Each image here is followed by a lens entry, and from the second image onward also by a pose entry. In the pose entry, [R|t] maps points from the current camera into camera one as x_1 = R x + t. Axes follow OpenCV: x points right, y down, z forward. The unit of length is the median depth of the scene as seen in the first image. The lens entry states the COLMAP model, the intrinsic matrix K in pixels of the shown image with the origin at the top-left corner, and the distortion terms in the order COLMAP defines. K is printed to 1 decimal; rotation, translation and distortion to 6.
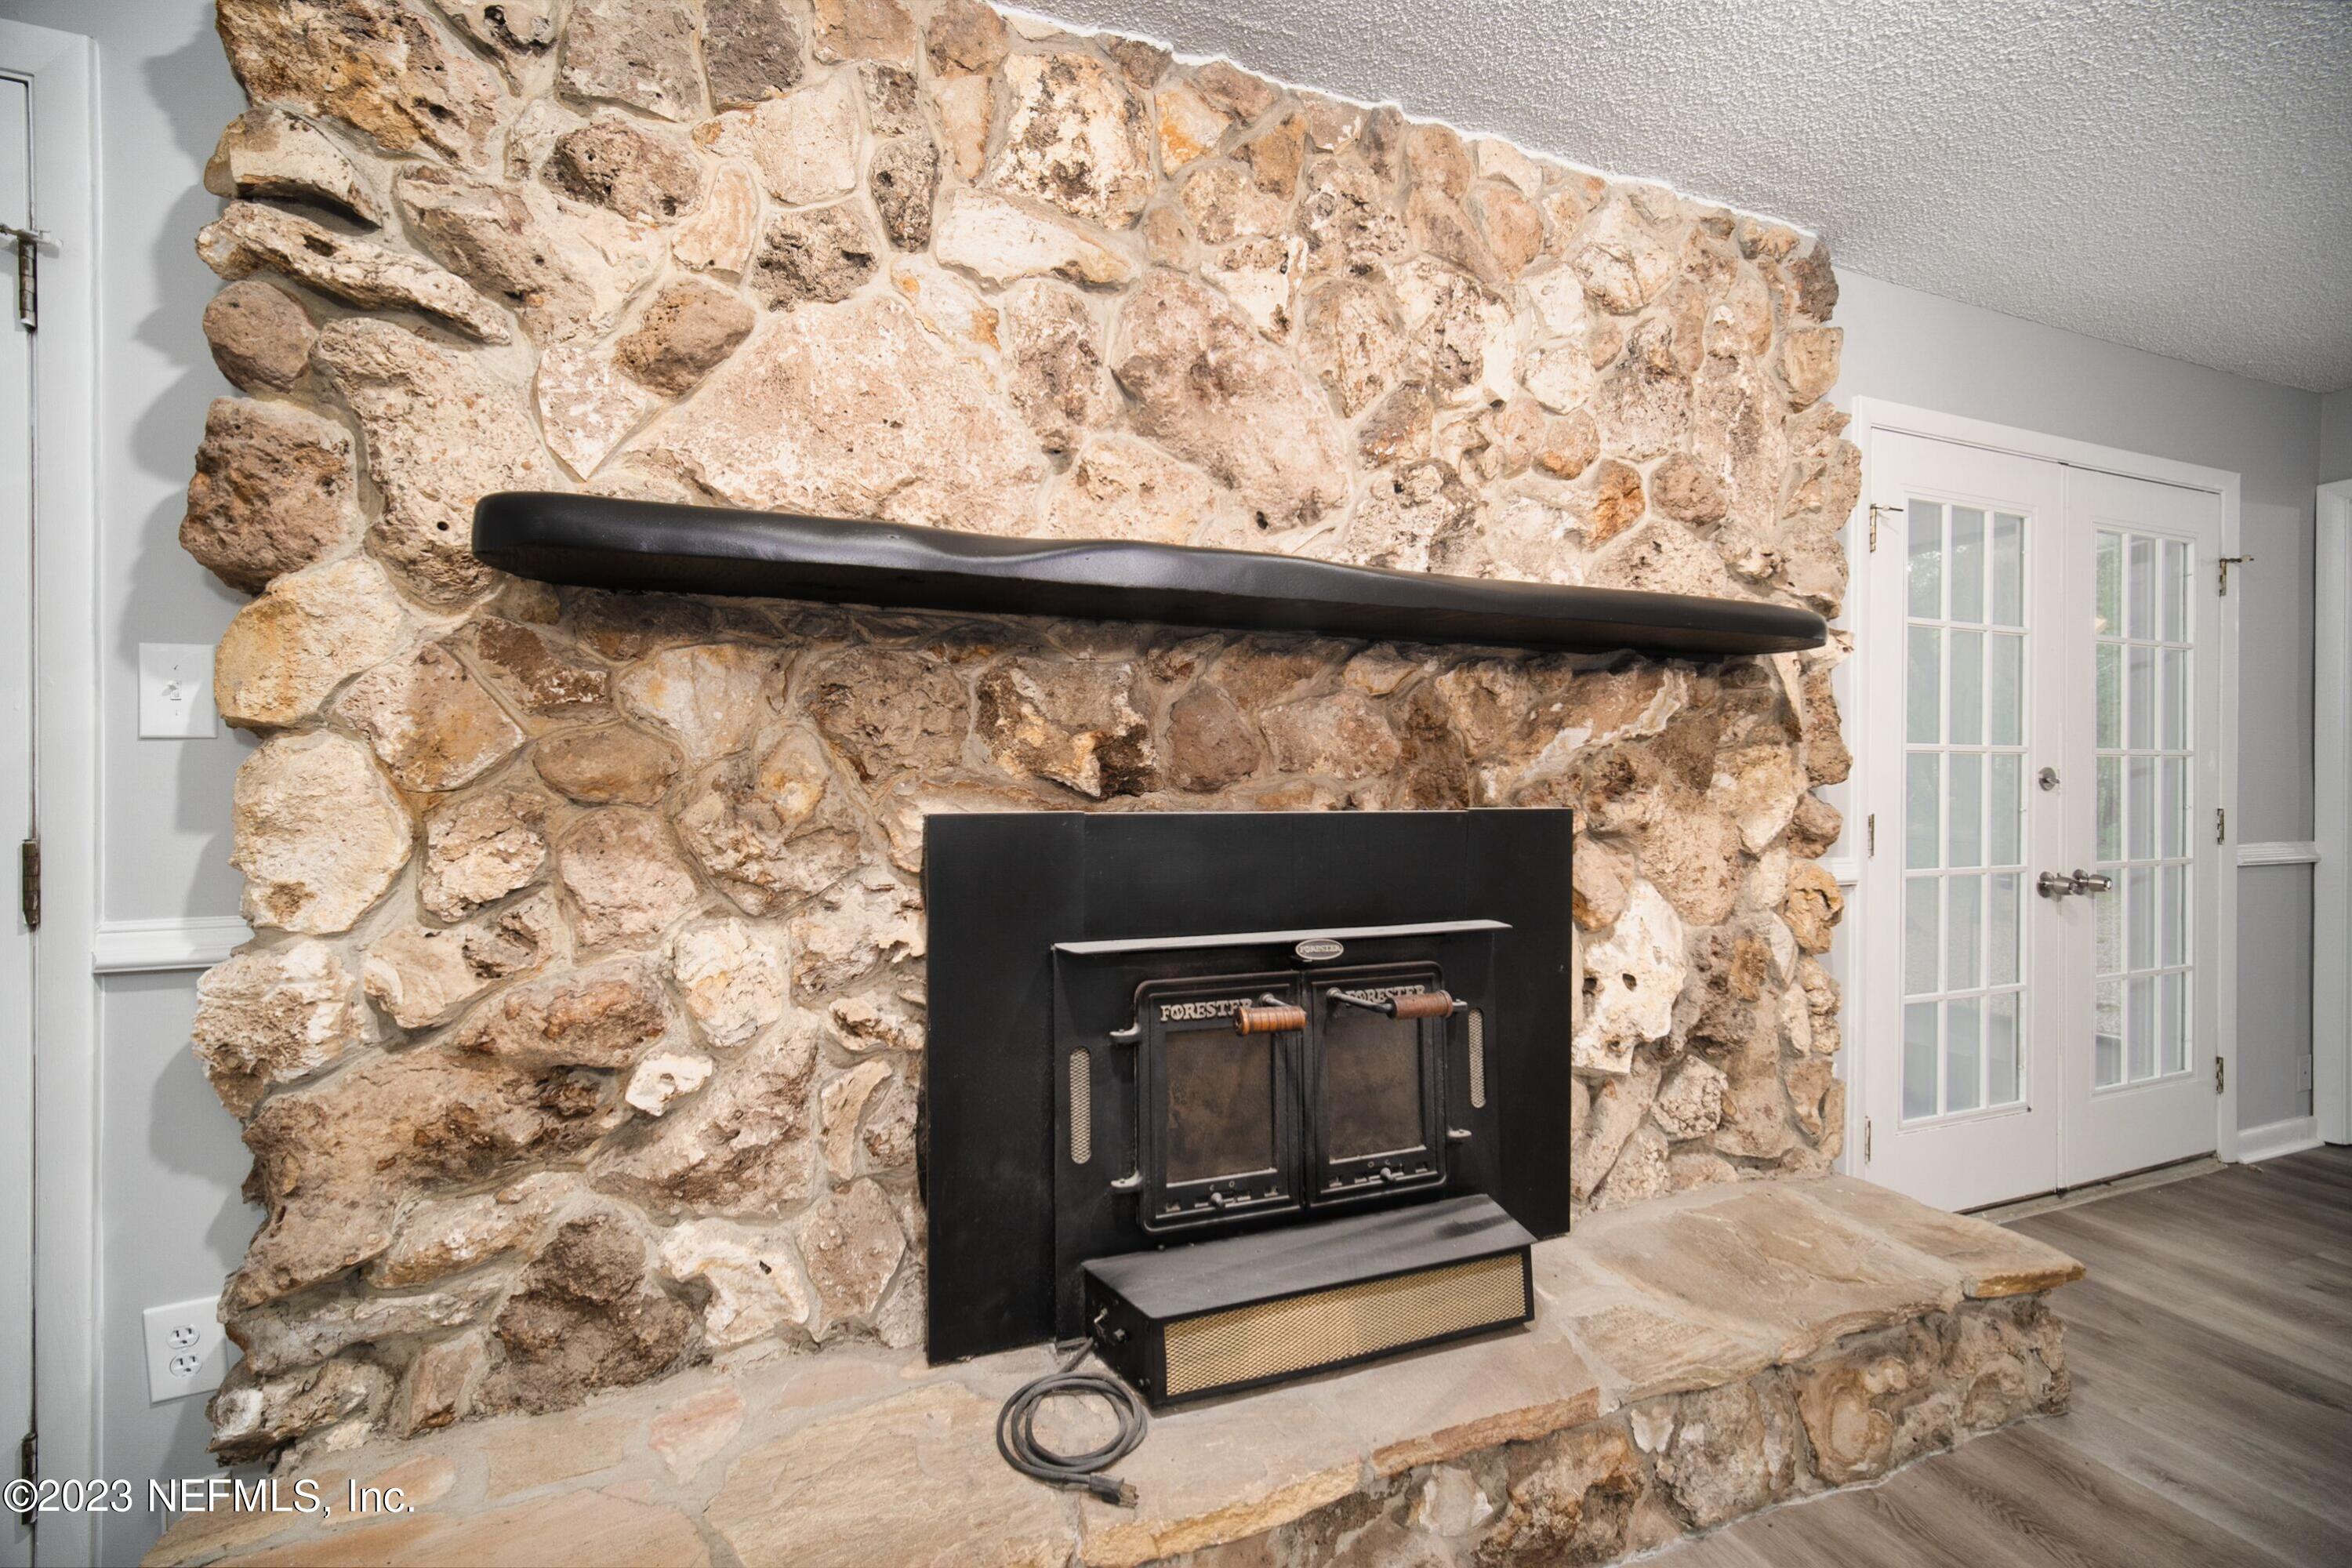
lens RADIAL K [[983.0, 0, 1176.0], [0, 983.0, 784.0], [0, 0, 1]] dist [-0.003028, 0.000038]
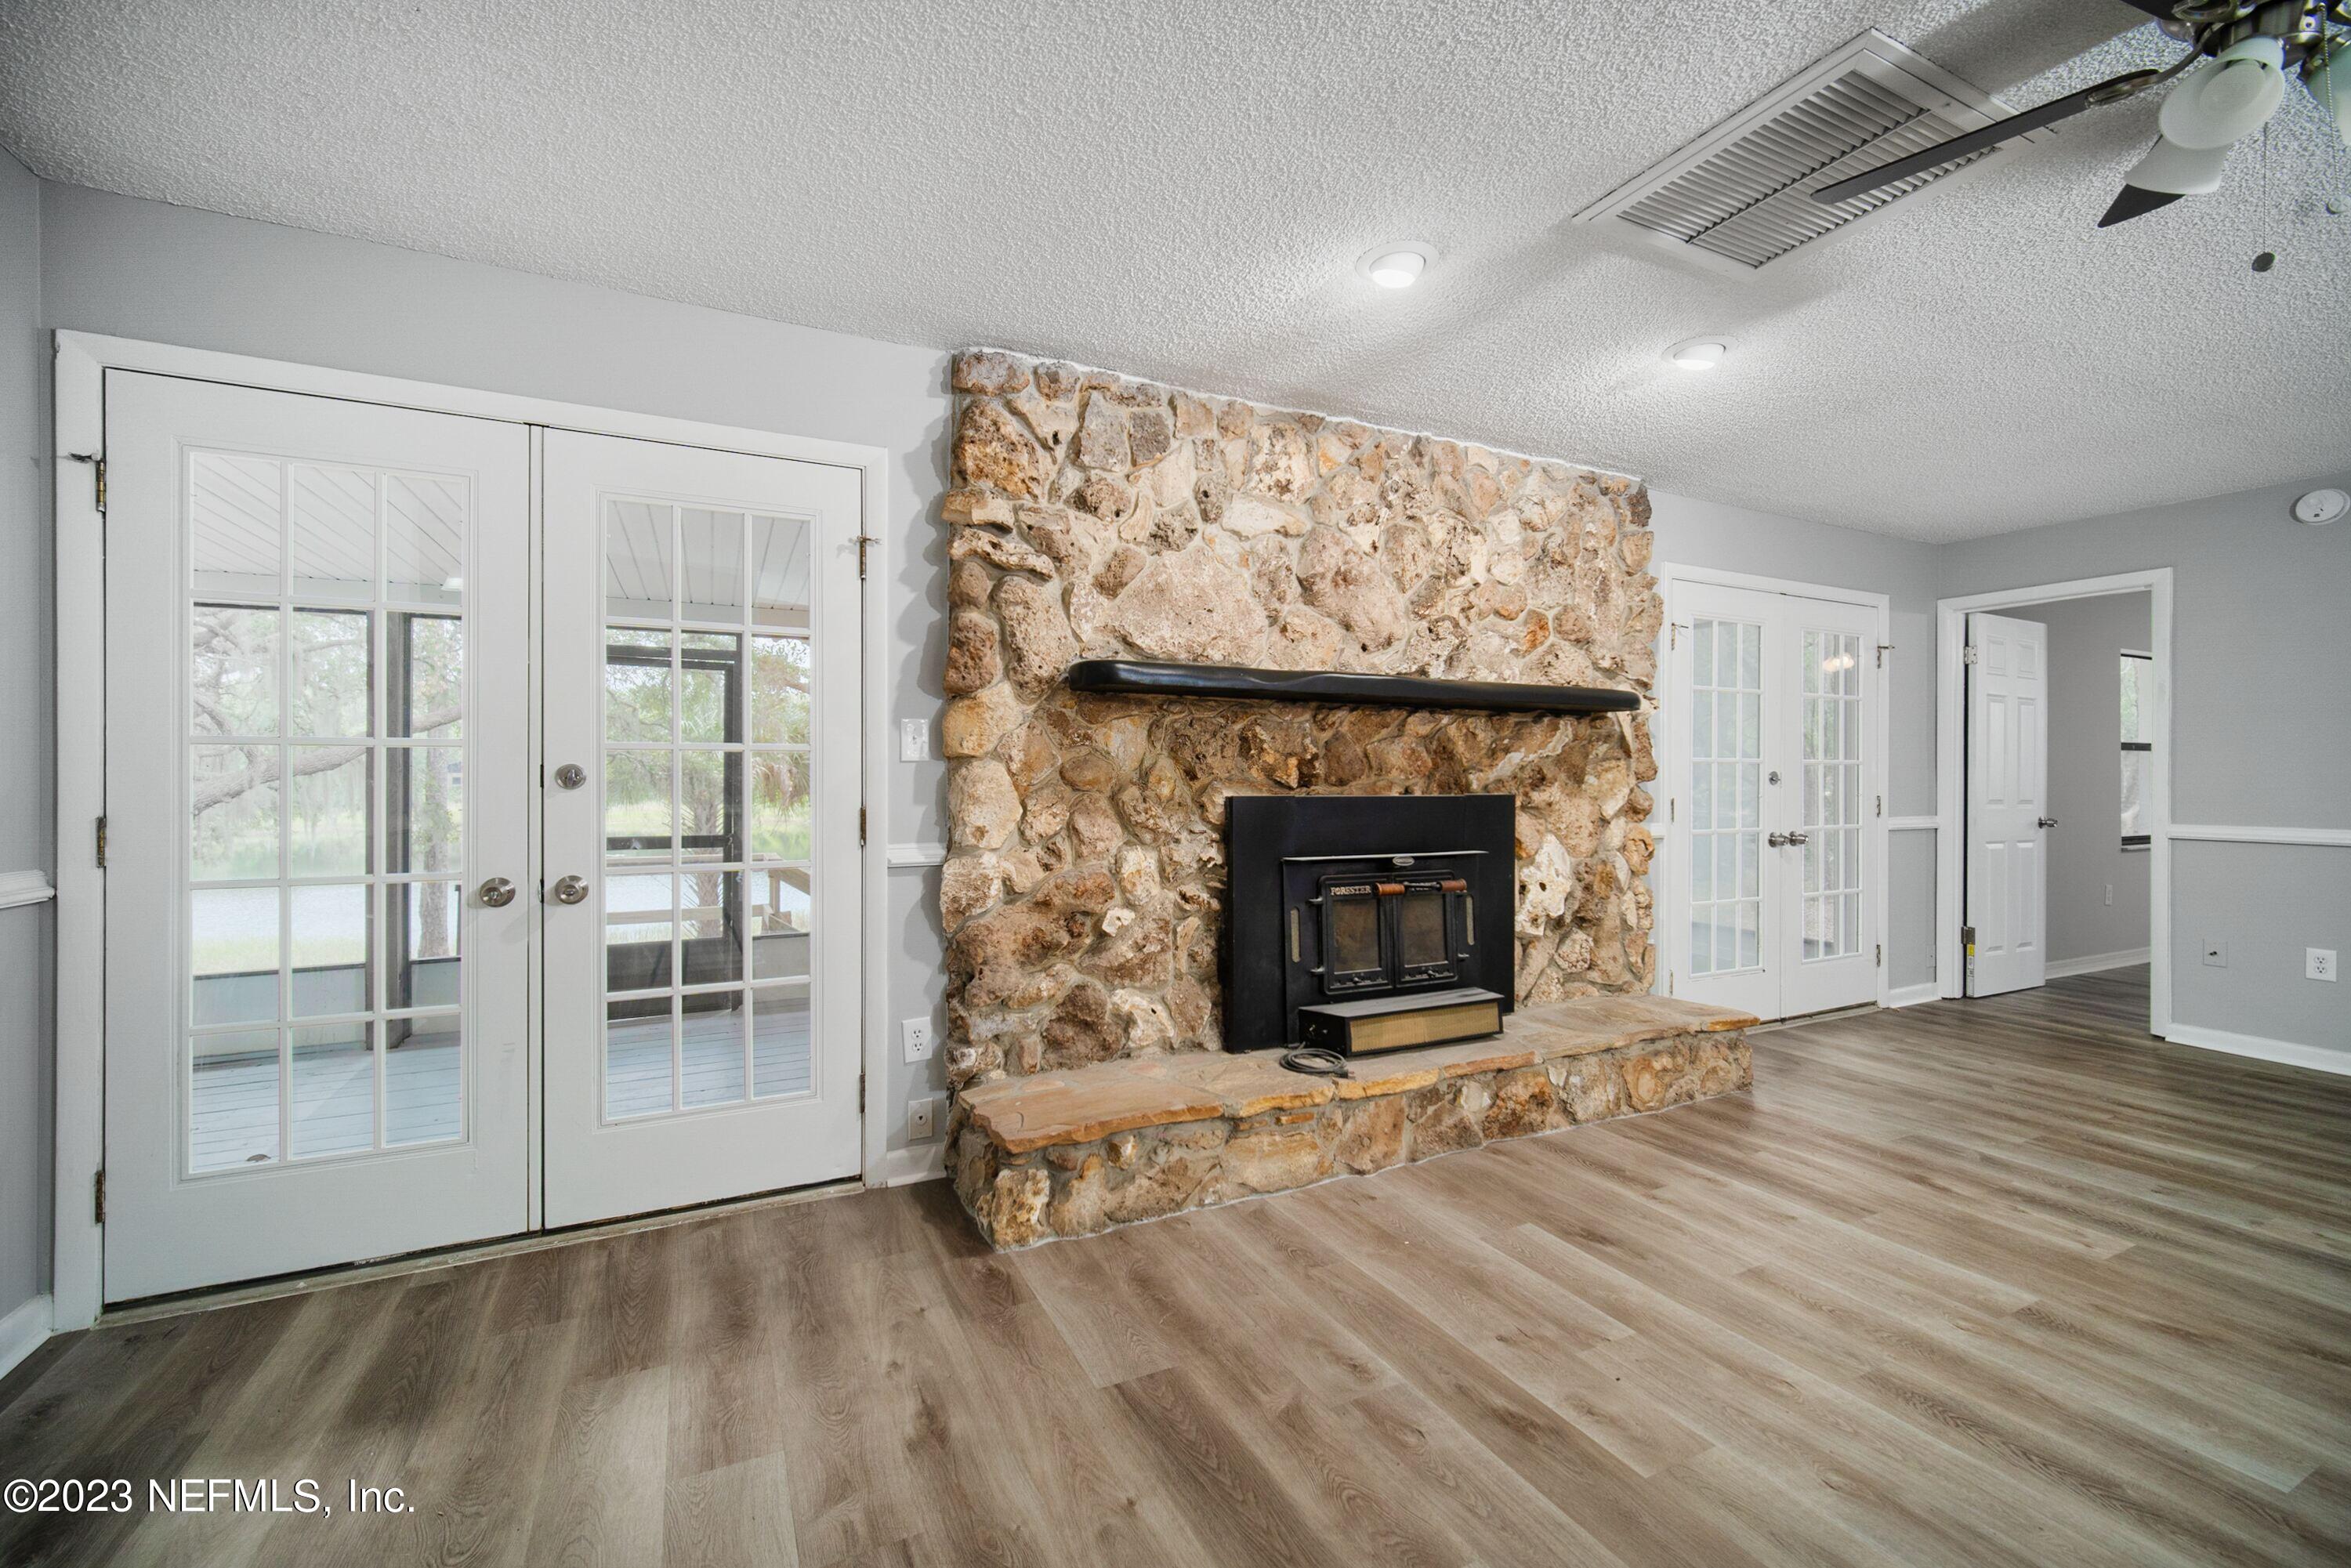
lens RADIAL K [[975.3, 0, 1182.1], [0, 975.3, 781.4], [0, 0, 1]] dist [-0.000556, -0.000197]
pose [[0.995331, -0.001417, 0.096511, -0.528964], [0.001530, 0.999998, -0.001089, 0.000738], [-0.096509, 0.001232, 0.995331, -1.032313]]
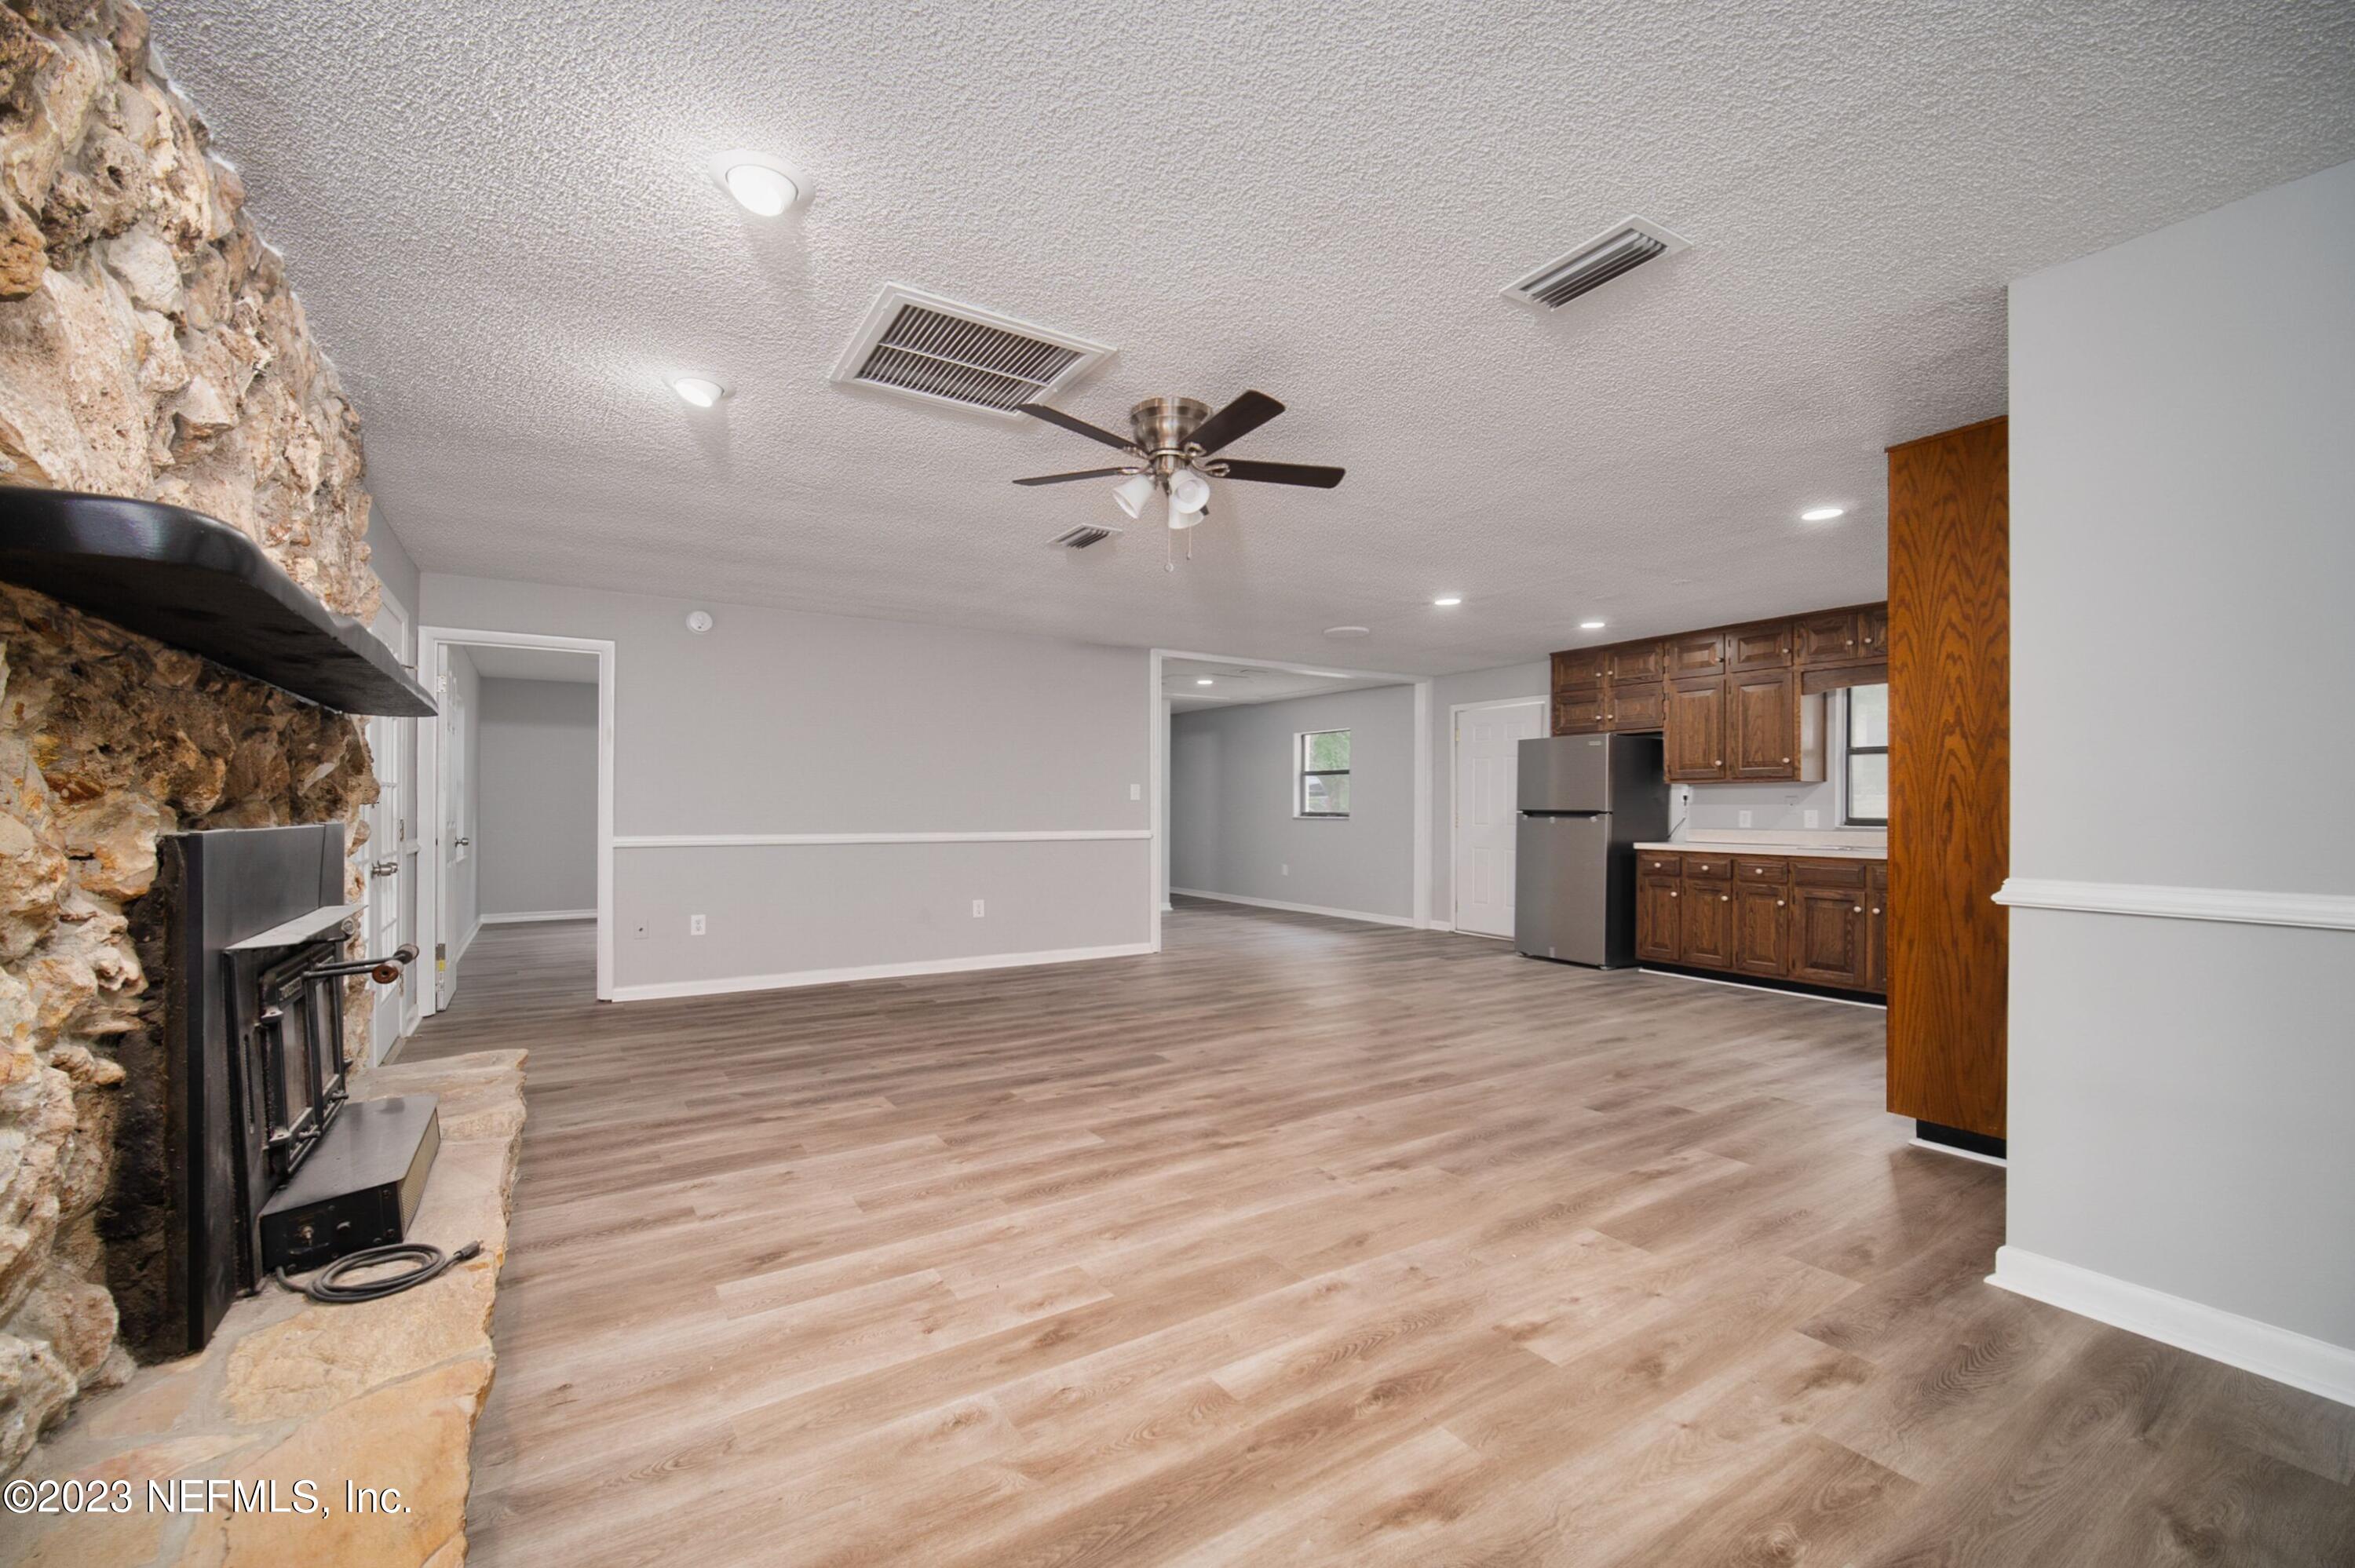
lens RADIAL K [[962.0, 0, 1145.3], [0, 962.0, 807.4], [0, 0, 1]] dist [-0.000498, -0.000144]
pose [[-0.185262, -0.005325, 0.982675, -1.365013], [0.004649, 0.999969, 0.006295, 0.001517], [-0.982678, 0.005735, -0.185232, 0.178911]]
